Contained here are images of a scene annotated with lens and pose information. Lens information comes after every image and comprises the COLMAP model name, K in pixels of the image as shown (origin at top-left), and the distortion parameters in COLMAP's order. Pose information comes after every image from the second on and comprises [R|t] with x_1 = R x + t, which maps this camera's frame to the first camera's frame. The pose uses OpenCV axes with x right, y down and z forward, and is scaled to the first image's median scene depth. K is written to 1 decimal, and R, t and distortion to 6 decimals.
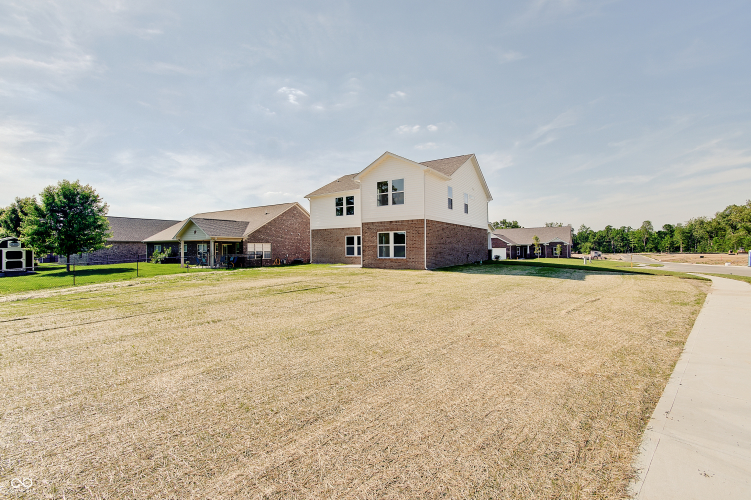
lens RADIAL K [[329.7, 0, 375.2], [0, 329.7, 248.4], [0, 0, 1]] dist [0.021251, 0.000383]
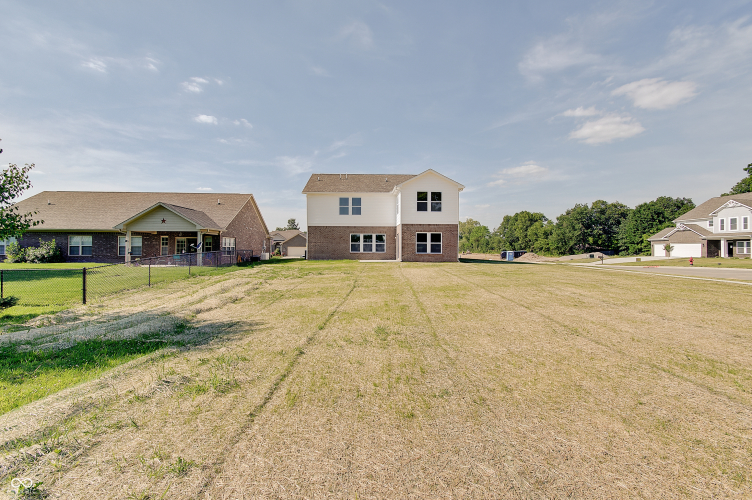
lens RADIAL K [[330.2, 0, 375.4], [0, 330.2, 253.0], [0, 0, 1]] dist [0.021251, 0.000383]
pose [[0.816331, 0.004866, 0.577564, -0.727212], [-0.012043, 0.999891, 0.008598, 0.016694], [-0.577459, -0.013974, 0.816300, 0.077833]]
